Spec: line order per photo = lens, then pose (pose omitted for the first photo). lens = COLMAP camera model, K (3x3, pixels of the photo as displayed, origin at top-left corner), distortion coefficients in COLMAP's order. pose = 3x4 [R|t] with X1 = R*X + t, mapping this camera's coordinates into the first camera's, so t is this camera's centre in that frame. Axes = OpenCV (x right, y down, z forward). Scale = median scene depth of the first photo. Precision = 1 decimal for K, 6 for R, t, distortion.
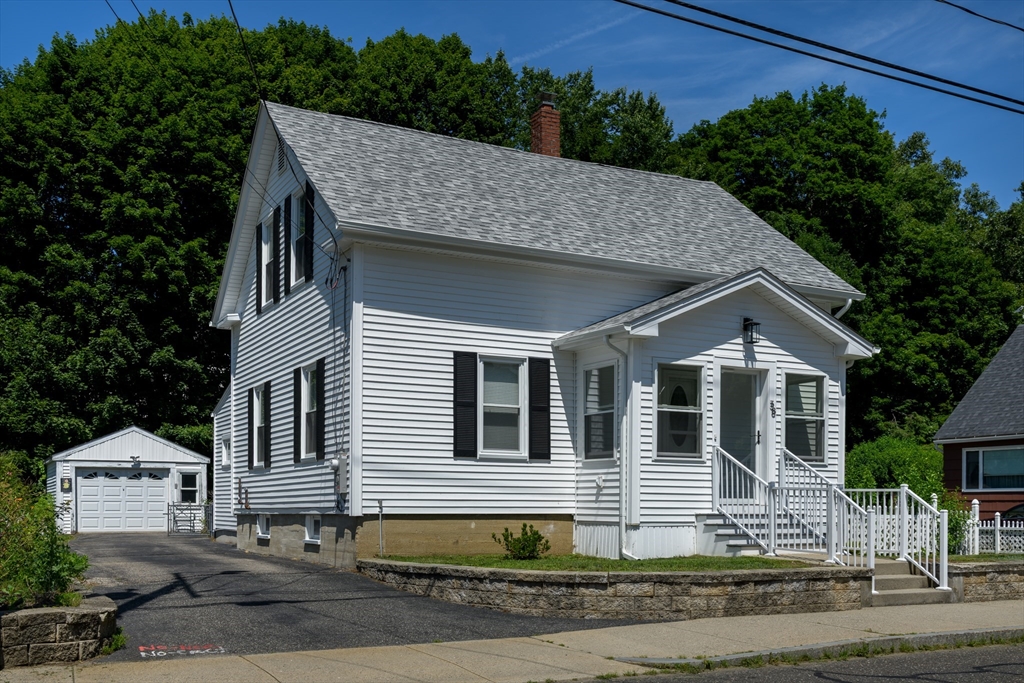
lens RADIAL K [[1081.2, 0, 517.9], [0, 1081.2, 445.2], [0, 0, 1]] dist [0.014725, 0.000000]
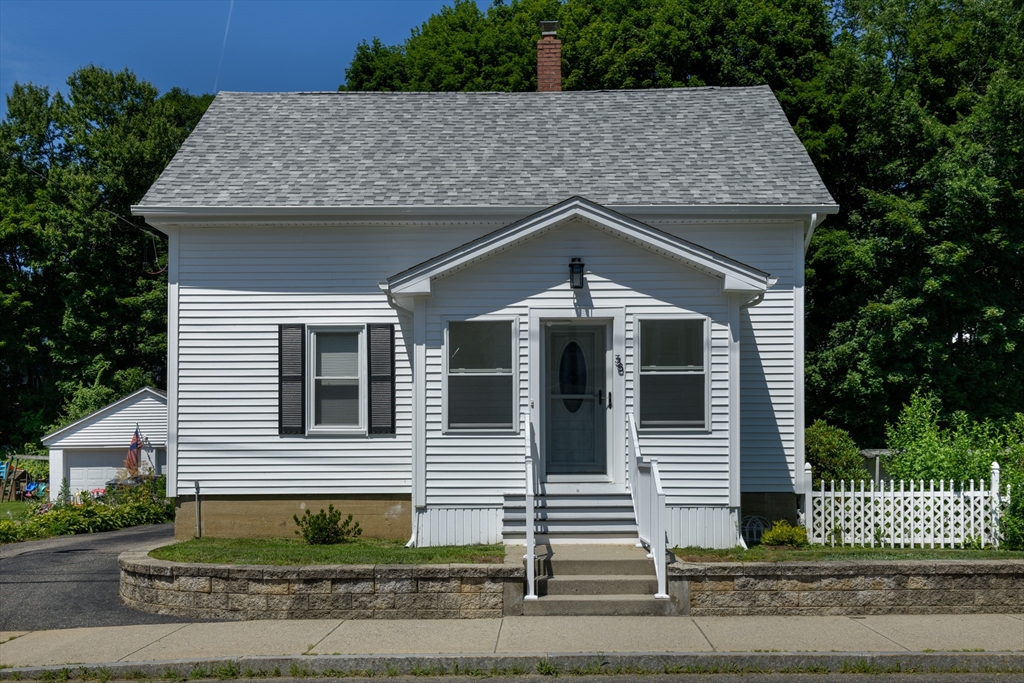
lens RADIAL K [[1123.4, 0, 515.2], [0, 1123.4, 388.0], [0, 0, 1]] dist [0.027654, 0.000000]
pose [[0.874415, -0.044489, -0.483135, 0.601285], [0.036960, 0.999002, -0.025097, 0.002360], [0.483769, 0.004088, 0.875186, 0.227031]]
